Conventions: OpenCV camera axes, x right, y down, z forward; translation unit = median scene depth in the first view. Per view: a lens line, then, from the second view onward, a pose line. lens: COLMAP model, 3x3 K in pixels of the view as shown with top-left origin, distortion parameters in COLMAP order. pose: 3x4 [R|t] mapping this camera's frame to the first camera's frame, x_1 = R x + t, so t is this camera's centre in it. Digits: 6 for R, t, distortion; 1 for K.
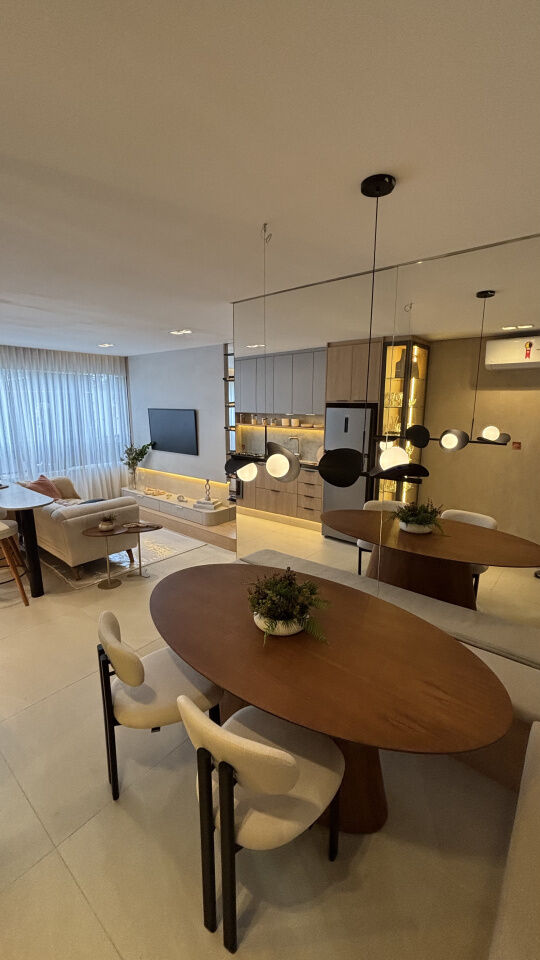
lens RADIAL K [[383.5, 0, 287.8], [0, 383.5, 480.8], [0, 0, 1]] dist [-0.031575, -0.000073]
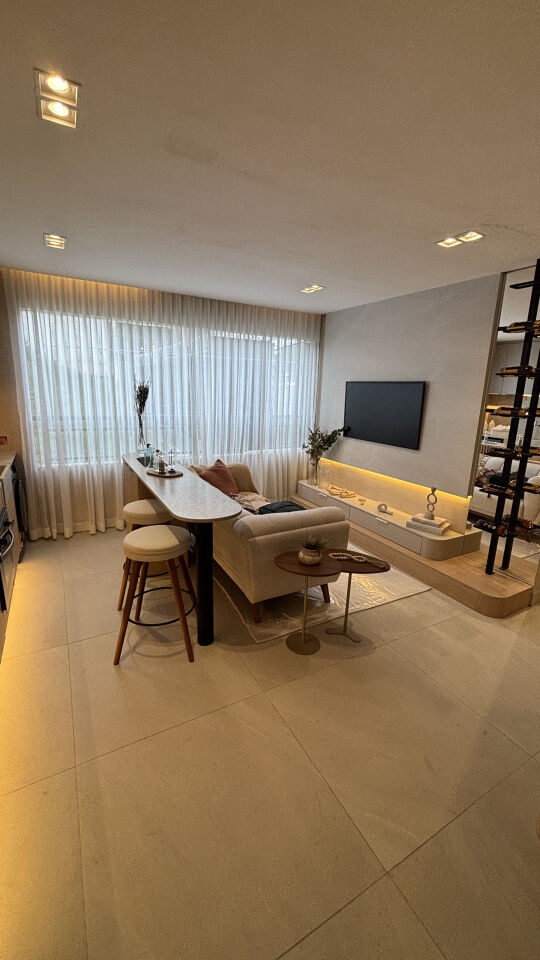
lens RADIAL K [[379.9, 0, 270.0], [0, 379.9, 480.0], [0, 0, 1]] dist [0.000610, -0.000044]
pose [[0.915756, 0.113657, -0.385323, -0.284253], [-0.101588, 0.993487, 0.051611, -0.029632], [0.388679, -0.008119, 0.921338, 0.362707]]
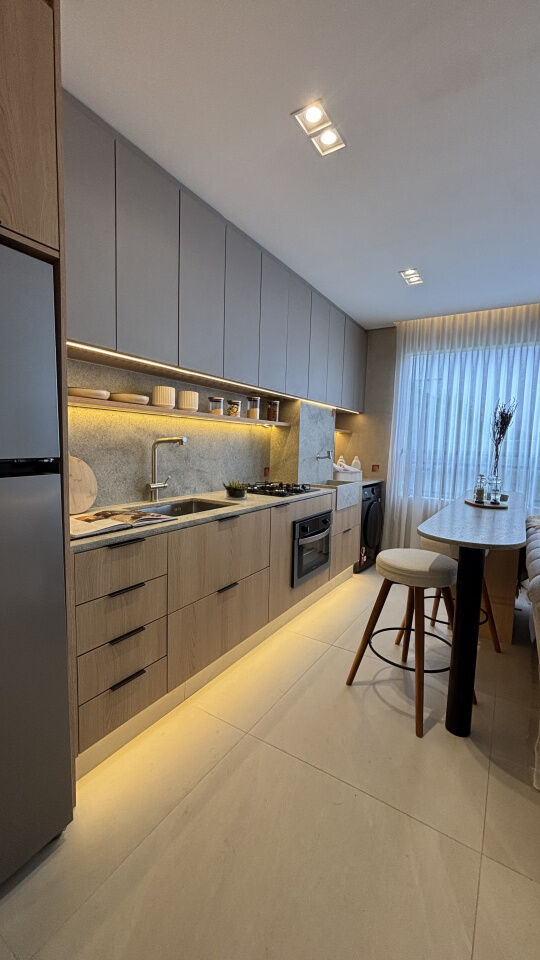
lens RADIAL K [[379.9, 0, 270.0], [0, 379.9, 480.0], [0, 0, 1]] dist [0.000610, -0.000044]
pose [[0.096454, 0.085572, -0.991652, -0.208915], [-0.213248, 0.974940, 0.063388, 0.014692], [0.972225, 0.205353, 0.112285, 0.570446]]
